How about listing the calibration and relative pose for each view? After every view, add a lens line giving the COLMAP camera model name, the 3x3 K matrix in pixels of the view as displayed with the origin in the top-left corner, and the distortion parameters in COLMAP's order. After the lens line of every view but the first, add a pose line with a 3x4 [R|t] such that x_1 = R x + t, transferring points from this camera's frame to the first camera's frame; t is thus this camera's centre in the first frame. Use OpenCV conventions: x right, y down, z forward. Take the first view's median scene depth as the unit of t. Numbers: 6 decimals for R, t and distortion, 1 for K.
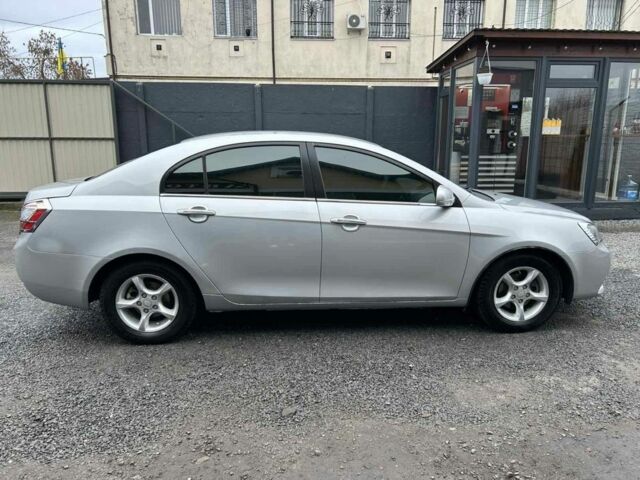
lens RADIAL K [[463.4, 0, 319.9], [0, 463.4, 240.3], [0, 0, 1]] dist [0.010515, -0.001797]
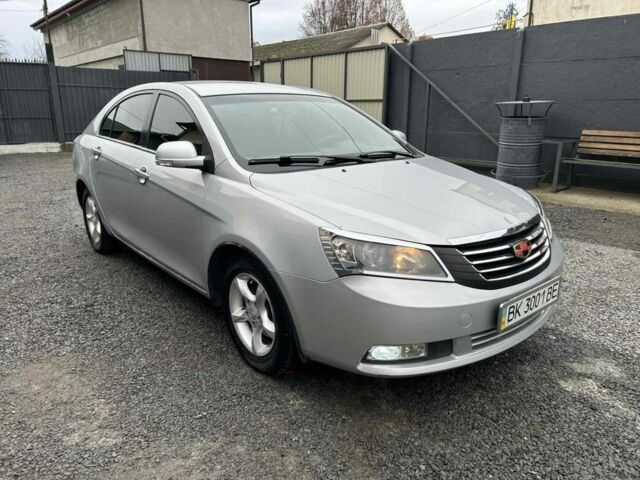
lens RADIAL K [[463.4, 0, 319.6], [0, 463.4, 240.4], [0, 0, 1]] dist [0.010515, -0.001797]
pose [[0.597579, 0.220571, -0.770875, 0.876881], [-0.168843, 0.974477, 0.147941, -0.092295], [0.783831, 0.041750, 0.619569, 0.586122]]
